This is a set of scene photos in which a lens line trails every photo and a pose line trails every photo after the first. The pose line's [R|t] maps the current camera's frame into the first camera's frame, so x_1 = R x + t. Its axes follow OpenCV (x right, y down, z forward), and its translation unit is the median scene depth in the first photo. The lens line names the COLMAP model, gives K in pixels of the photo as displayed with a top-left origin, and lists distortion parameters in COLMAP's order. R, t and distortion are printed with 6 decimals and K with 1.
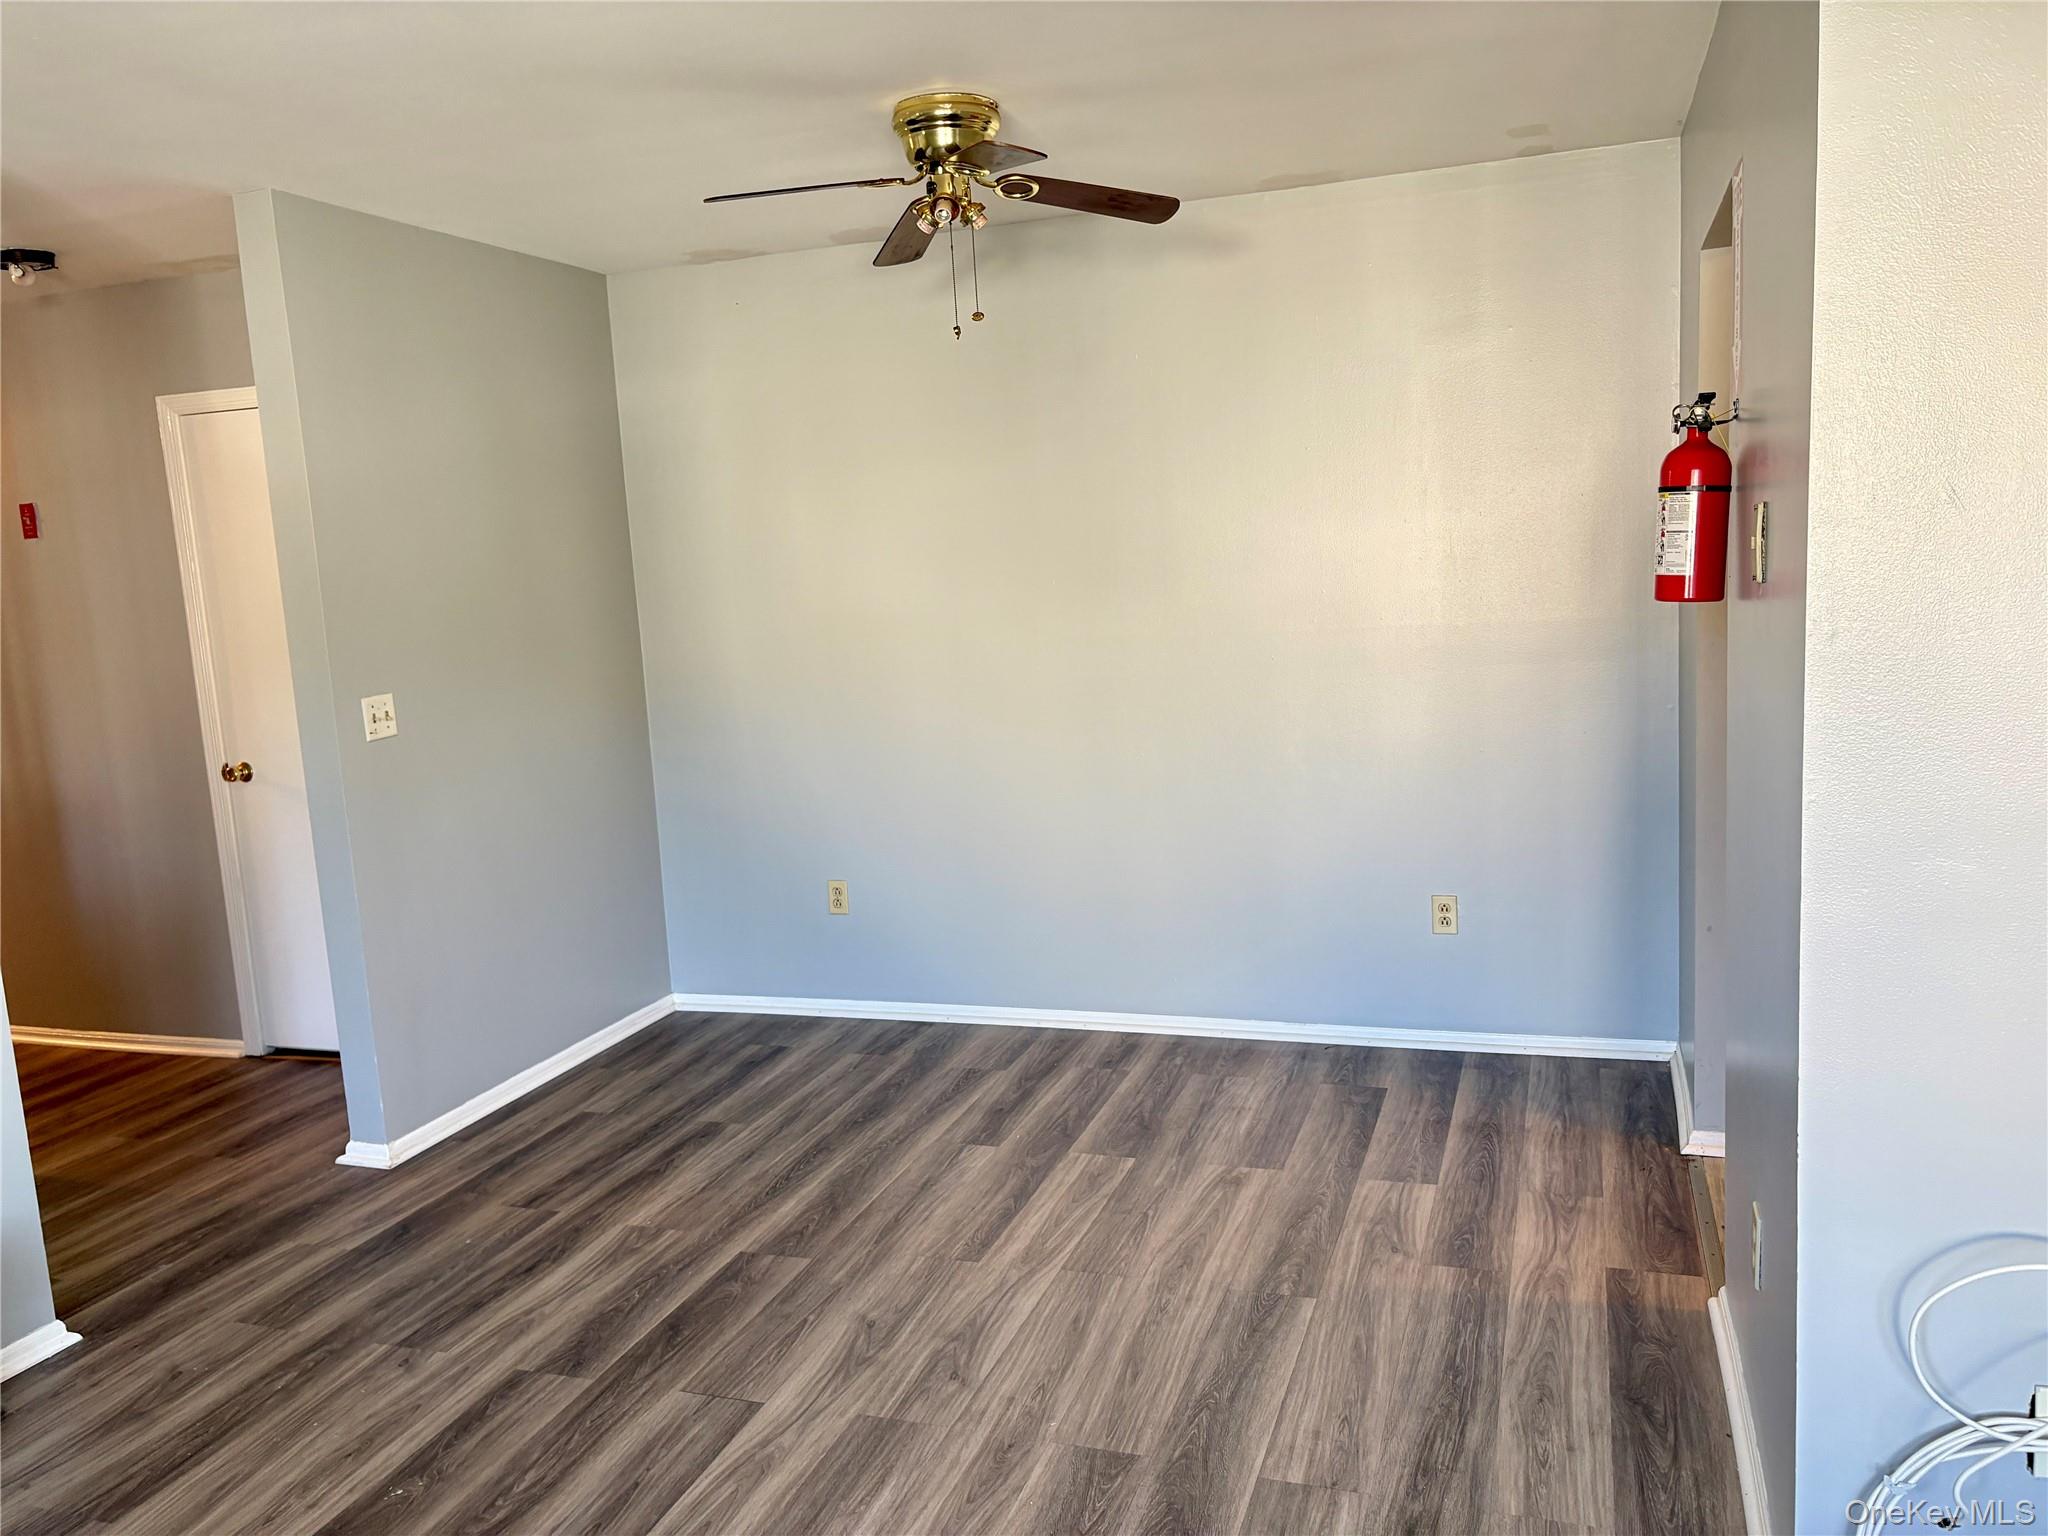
lens RADIAL K [[1549.9, 0, 1039.3], [0, 1549.9, 770.2], [0, 0, 1]] dist [0.045951, -0.059097]
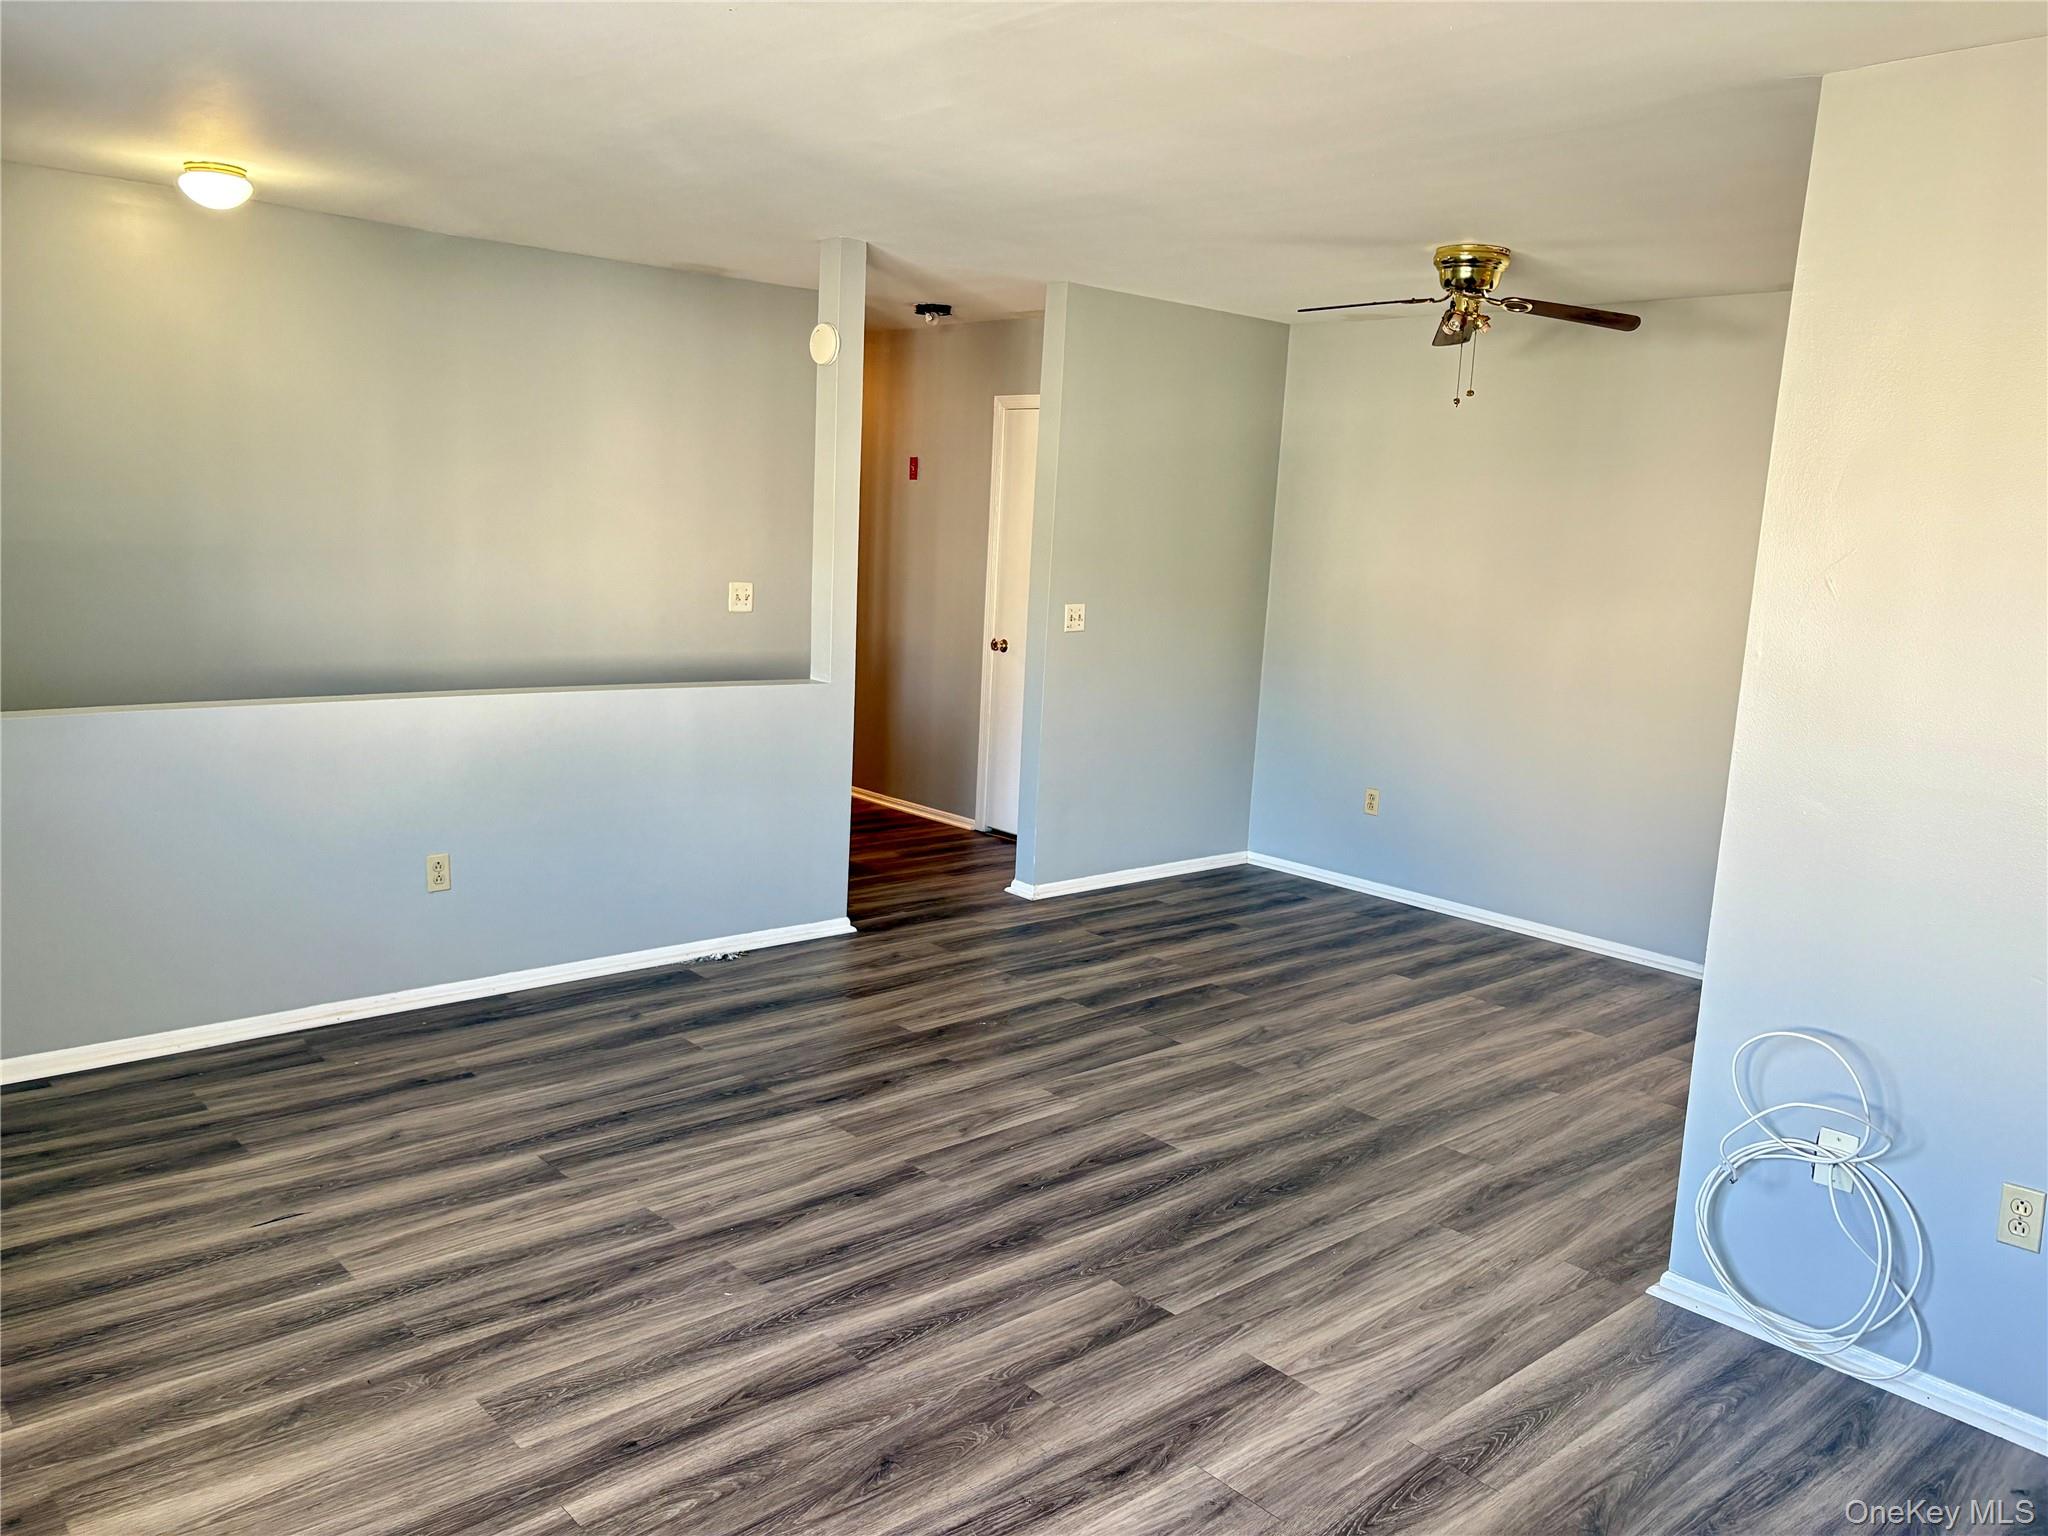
lens RADIAL K [[1549.9, 0, 1018.5], [0, 1549.9, 764.3], [0, 0, 1]] dist [0.045951, -0.059097]
pose [[0.867643, 0.174959, -0.465387, 0.319820], [-0.166888, 0.984217, 0.058871, 0.032996], [0.468341, 0.026588, 0.883147, -0.457835]]
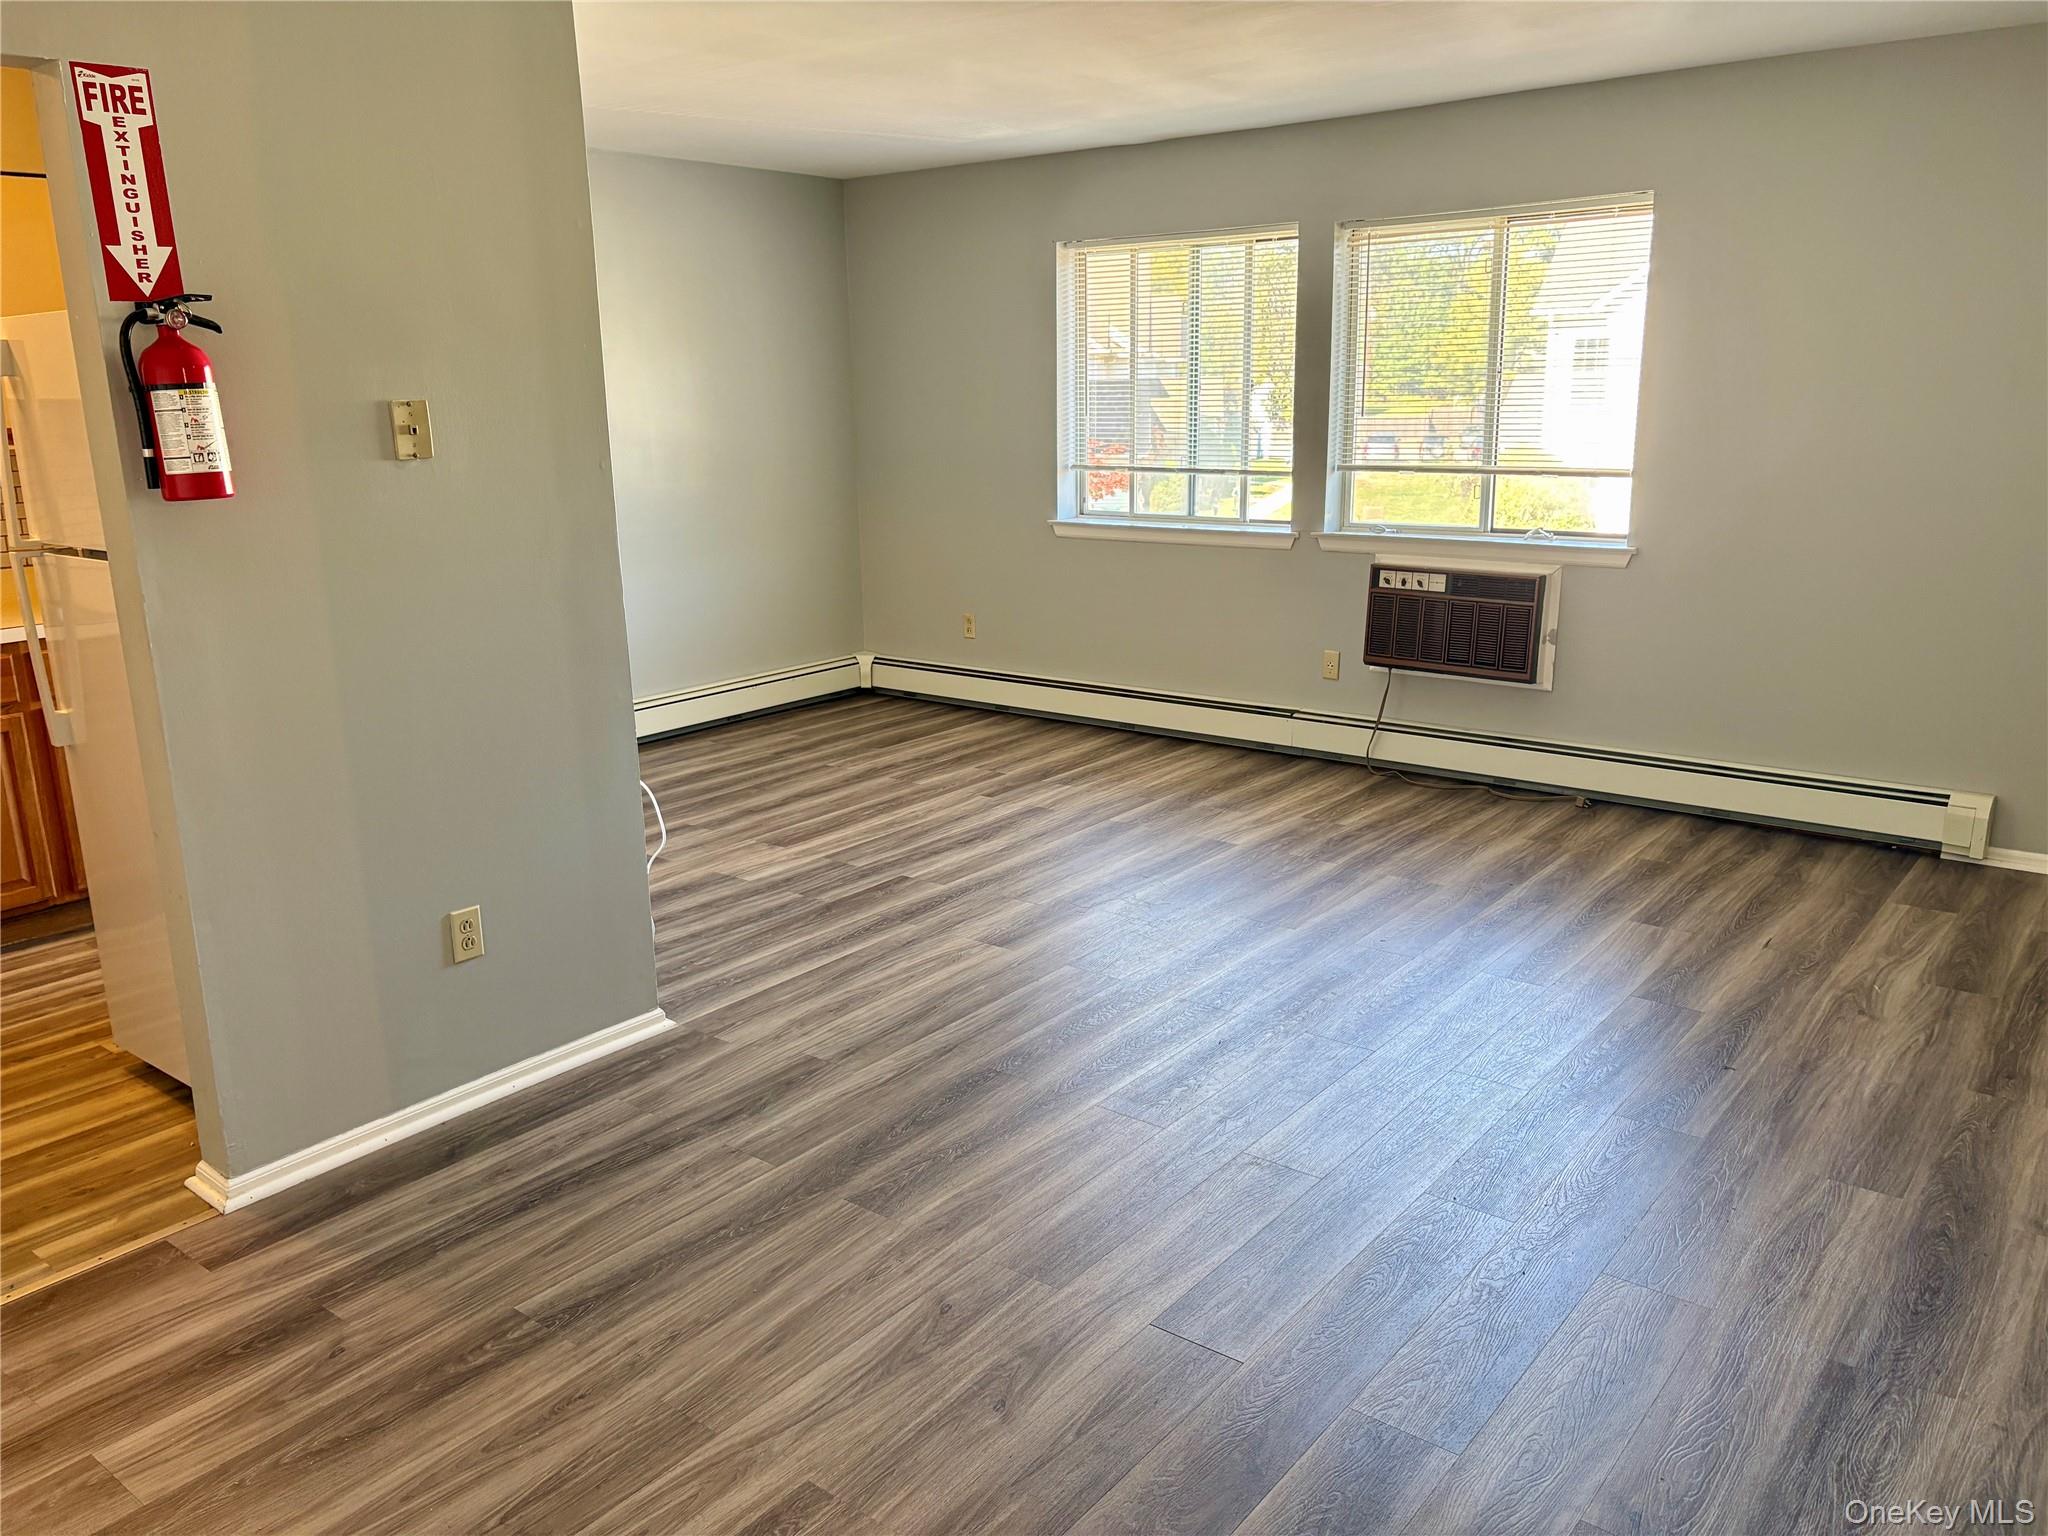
lens RADIAL K [[1549.9, 0, 1012.4], [0, 1549.9, 764.9], [0, 0, 1]] dist [0.045951, -0.059097]
pose [[-0.937681, -0.010422, 0.347341, -0.335688], [0.119152, 0.929312, 0.349545, -0.186451], [-0.326431, 0.369148, -0.870157, 1.375396]]
